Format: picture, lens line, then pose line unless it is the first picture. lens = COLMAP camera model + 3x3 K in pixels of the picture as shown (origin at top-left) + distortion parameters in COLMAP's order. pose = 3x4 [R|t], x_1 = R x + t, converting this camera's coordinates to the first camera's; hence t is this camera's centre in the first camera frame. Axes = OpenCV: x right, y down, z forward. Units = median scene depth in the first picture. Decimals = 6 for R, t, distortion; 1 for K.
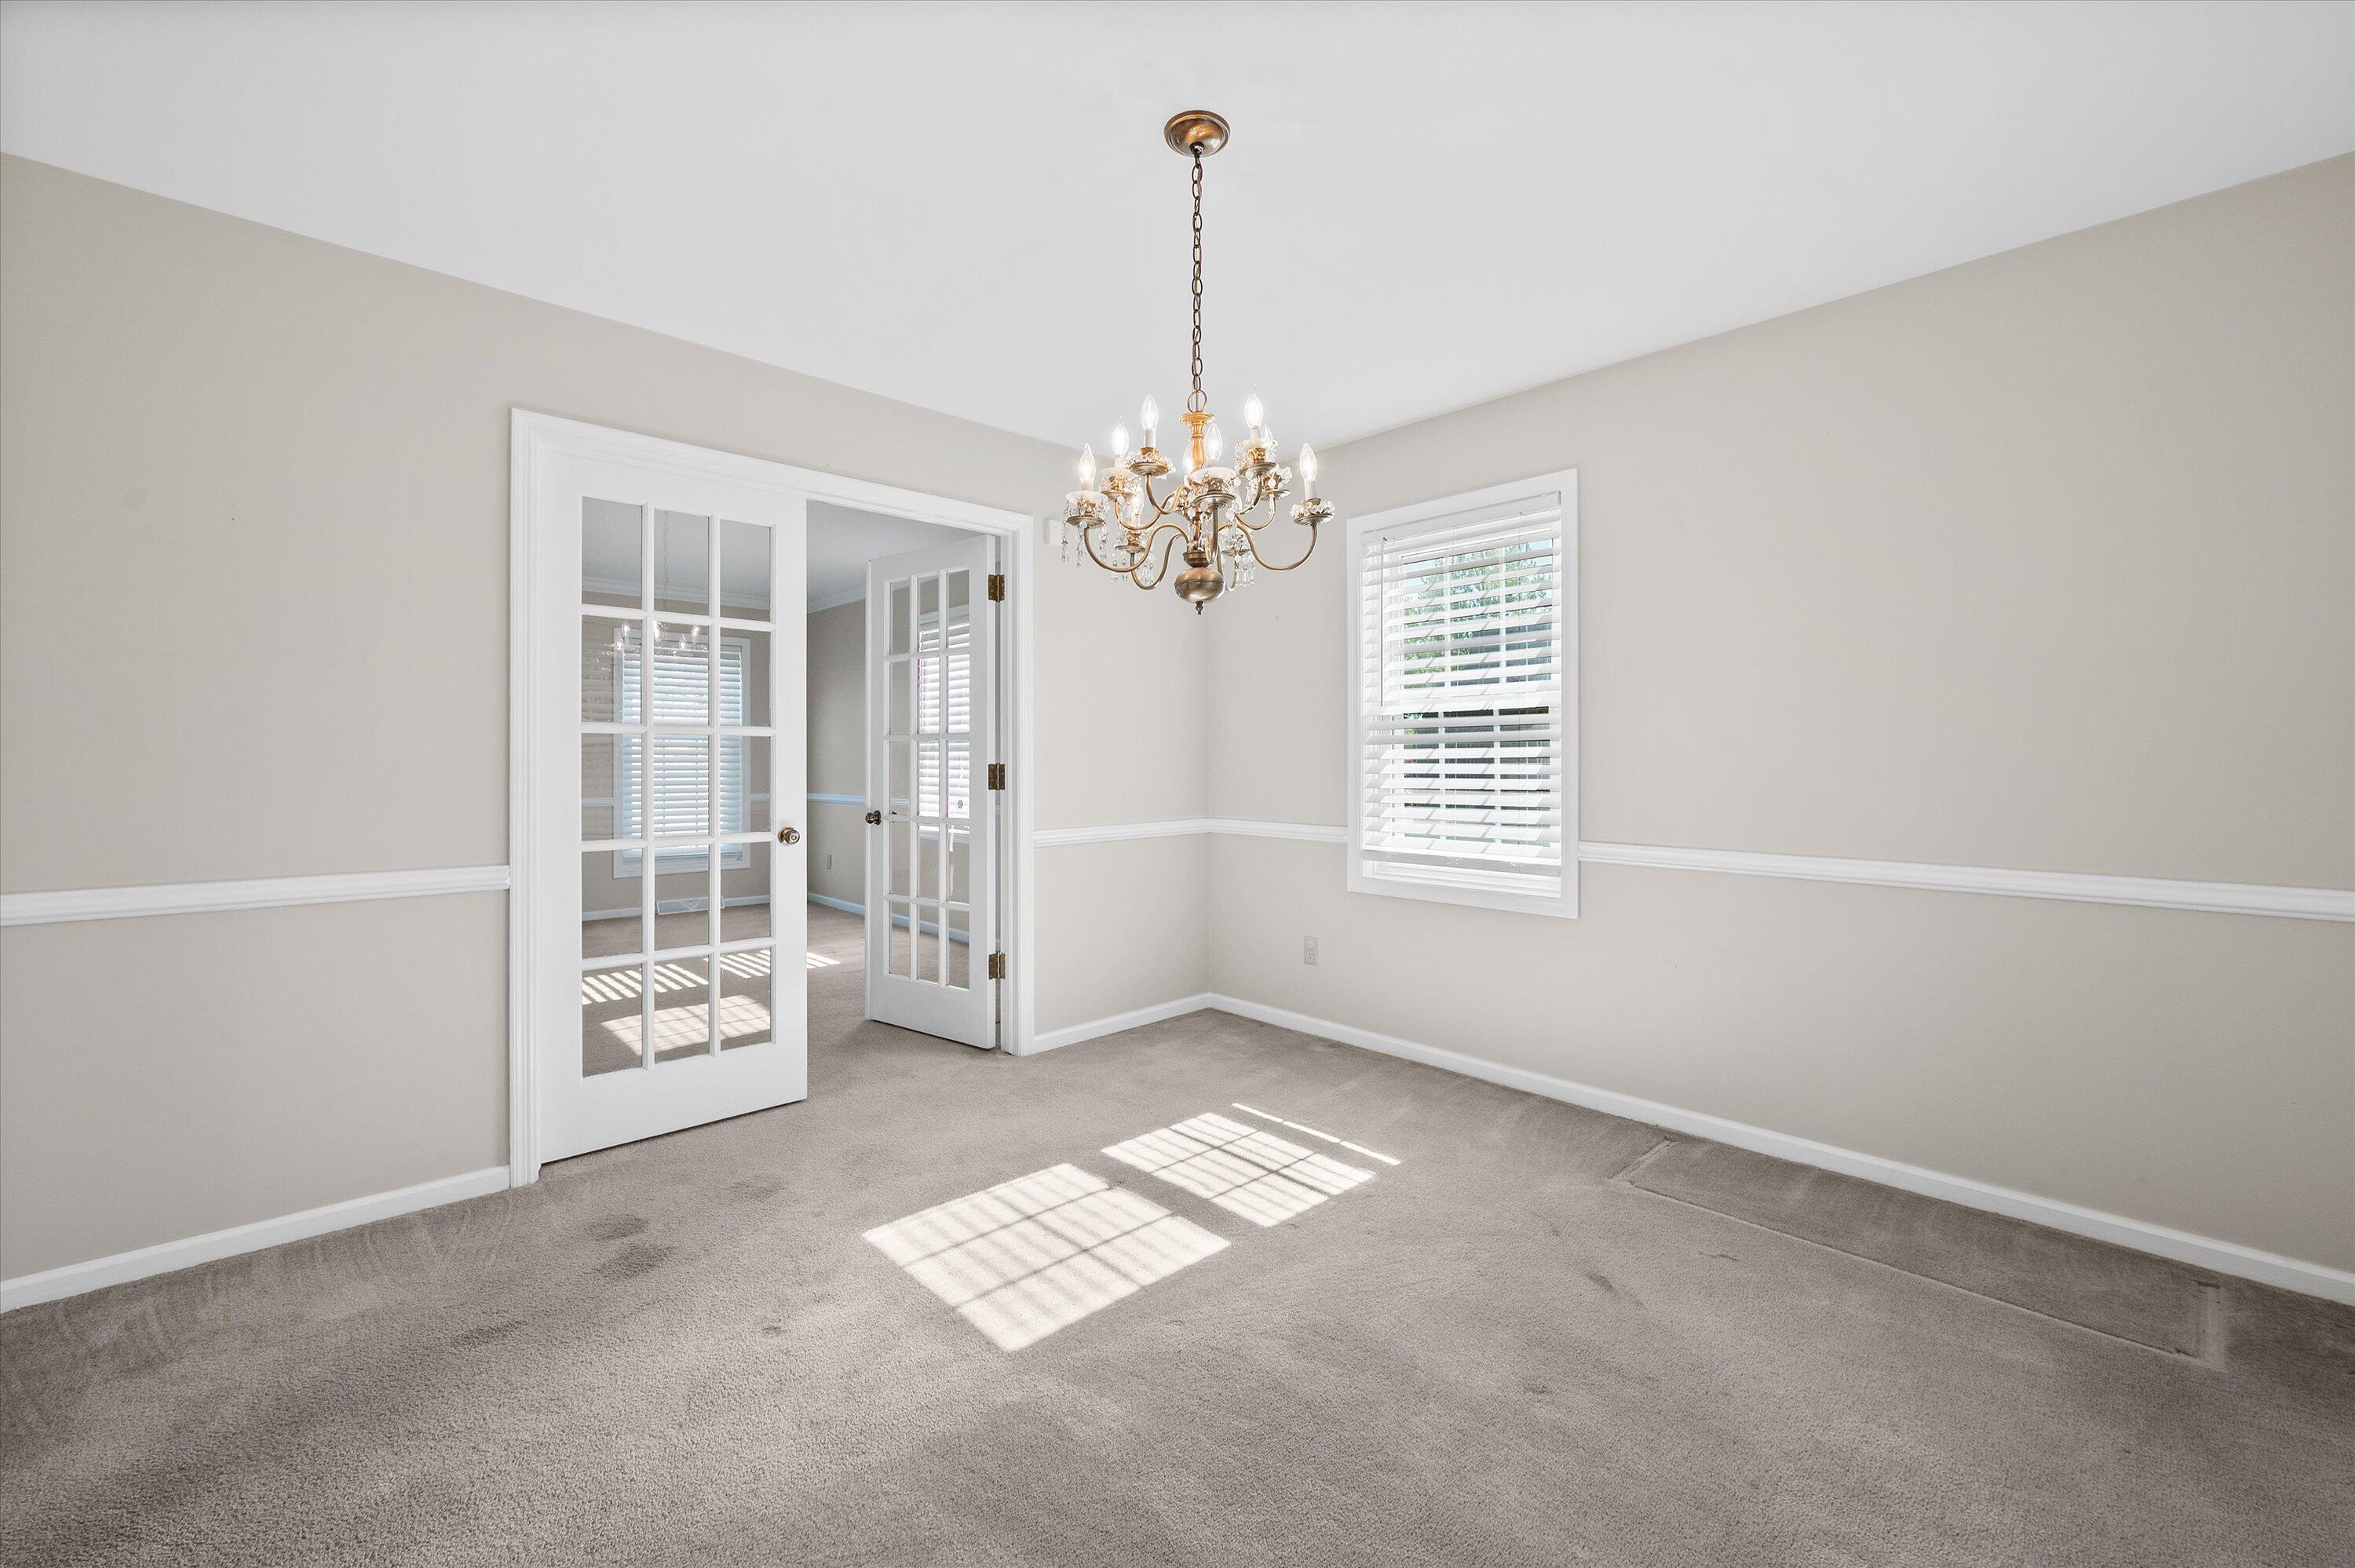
lens RADIAL K [[977.4, 0, 1193.5], [0, 977.4, 767.3], [0, 0, 1]] dist [-0.009638, -0.000167]
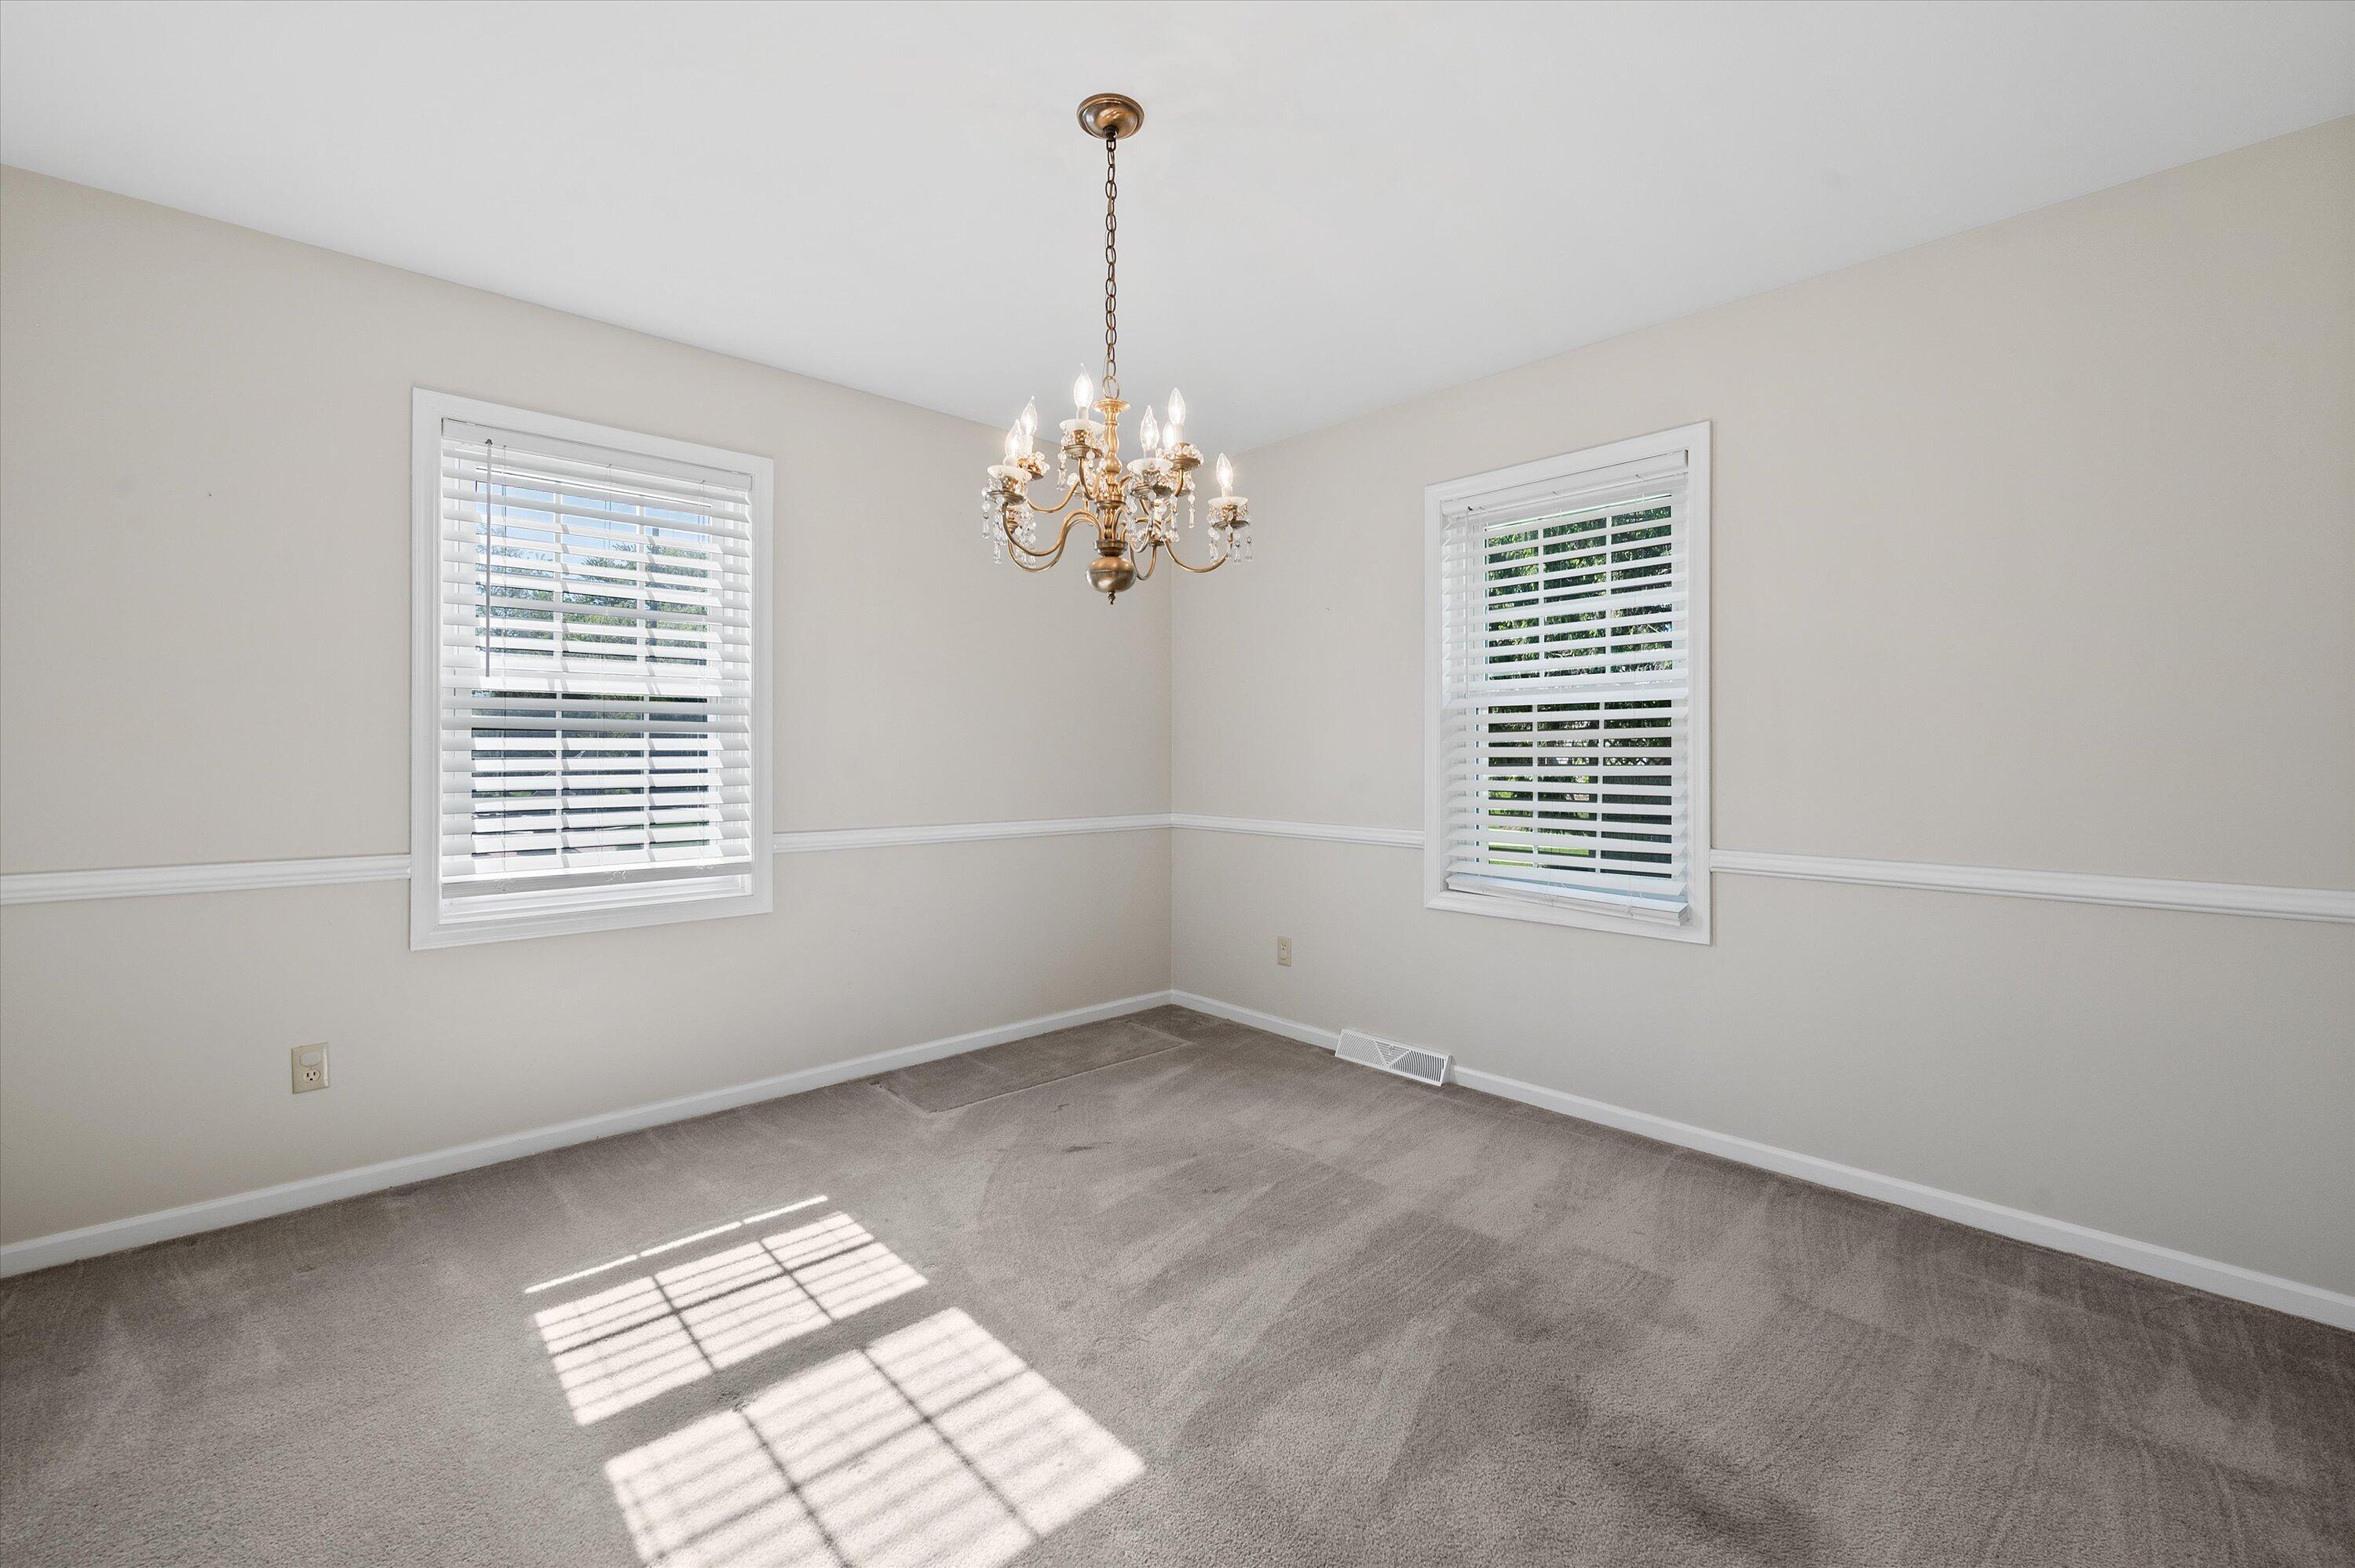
lens RADIAL K [[977.4, 0, 1193.5], [0, 977.4, 767.3], [0, 0, 1]] dist [-0.009638, -0.000167]
pose [[-0.011845, -0.014613, 0.999823, -0.673970], [0.005716, 0.999876, 0.014681, -0.005597], [-0.999914, 0.005889, -0.011760, 0.644498]]
